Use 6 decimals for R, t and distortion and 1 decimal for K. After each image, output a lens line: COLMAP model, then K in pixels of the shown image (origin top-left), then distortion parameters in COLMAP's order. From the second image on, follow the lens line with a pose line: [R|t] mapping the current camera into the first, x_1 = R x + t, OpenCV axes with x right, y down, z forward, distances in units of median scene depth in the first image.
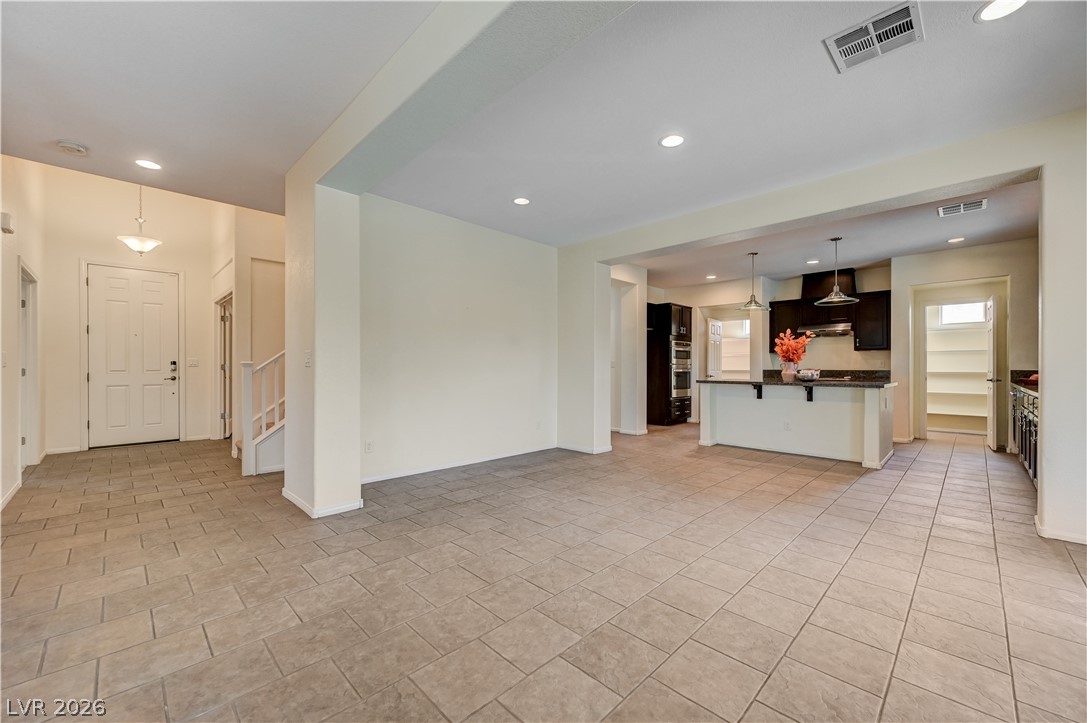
lens RADIAL K [[428.8, 0, 546.7], [0, 428.8, 366.4], [0, 0, 1]] dist [0.000437, -0.002287]
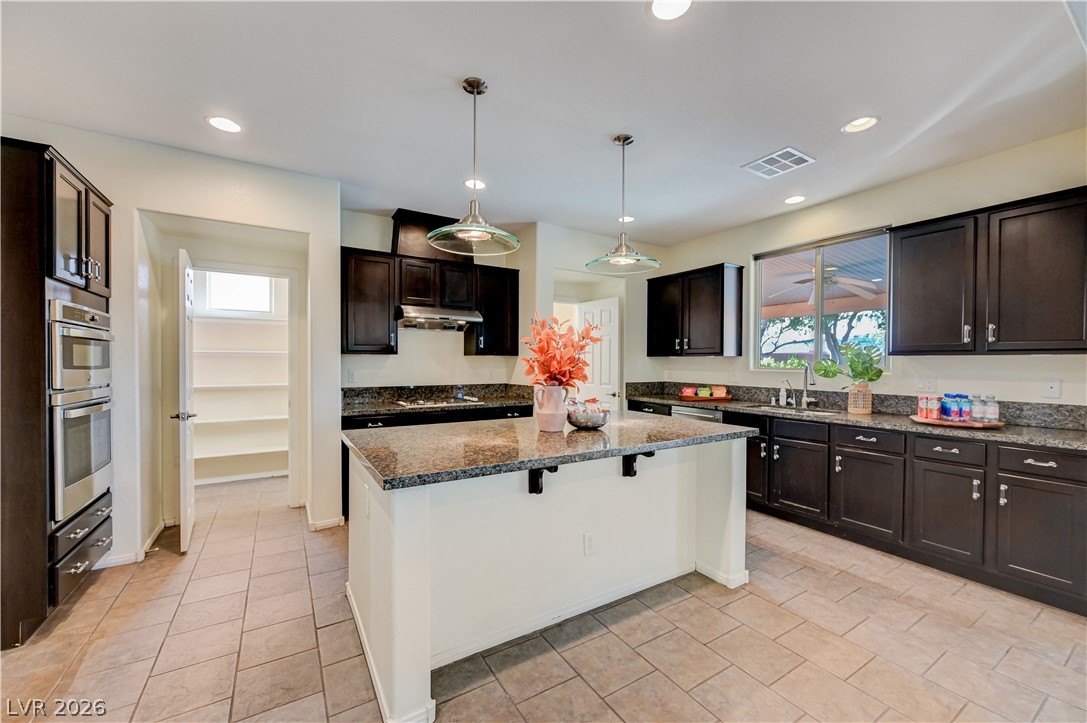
lens RADIAL K [[428.8, 0, 554.6], [0, 428.8, 367.3], [0, 0, 1]] dist [0.000437, -0.002287]
pose [[0.215900, -0.014189, 0.976312, 0.125666], [-0.004932, 0.999866, 0.015621, -0.029562], [-0.976403, -0.008187, 0.215801, 0.760494]]
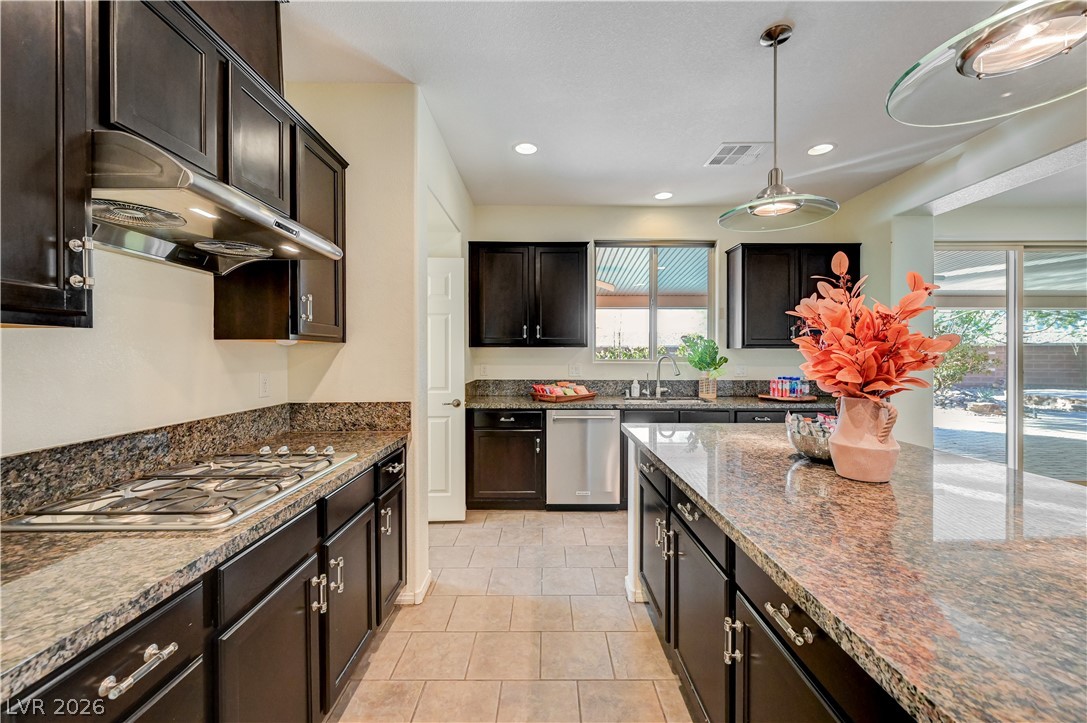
lens RADIAL K [[428.8, 0, 547.9], [0, 428.8, 356.3], [0, 0, 1]] dist [0.000437, -0.002287]
pose [[-0.704951, -0.007231, 0.709219, 0.438226], [-0.003450, 0.999971, 0.006766, -0.029125], [-0.709247, 0.002322, -0.704956, 1.087084]]
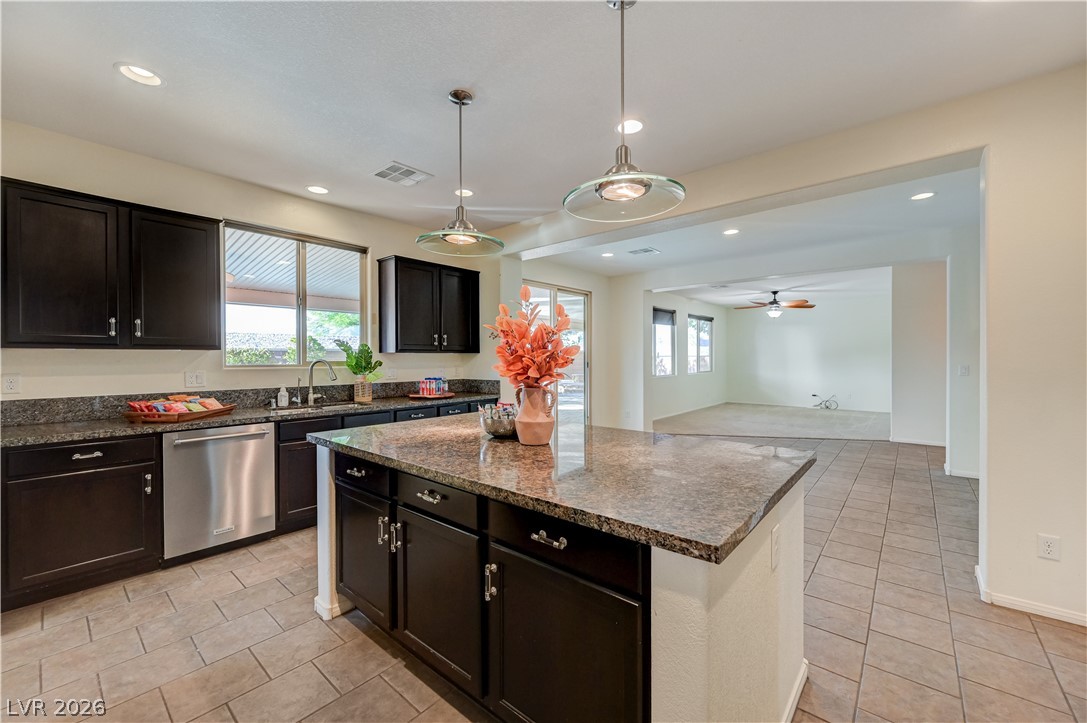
lens RADIAL K [[428.8, 0, 544.7], [0, 428.8, 360.4], [0, 0, 1]] dist [0.000437, -0.002287]
pose [[-0.997541, -0.000101, -0.070090, 0.489983], [-0.000463, 0.999987, 0.005146, -0.029006], [0.070088, 0.005166, -0.997527, 1.131156]]
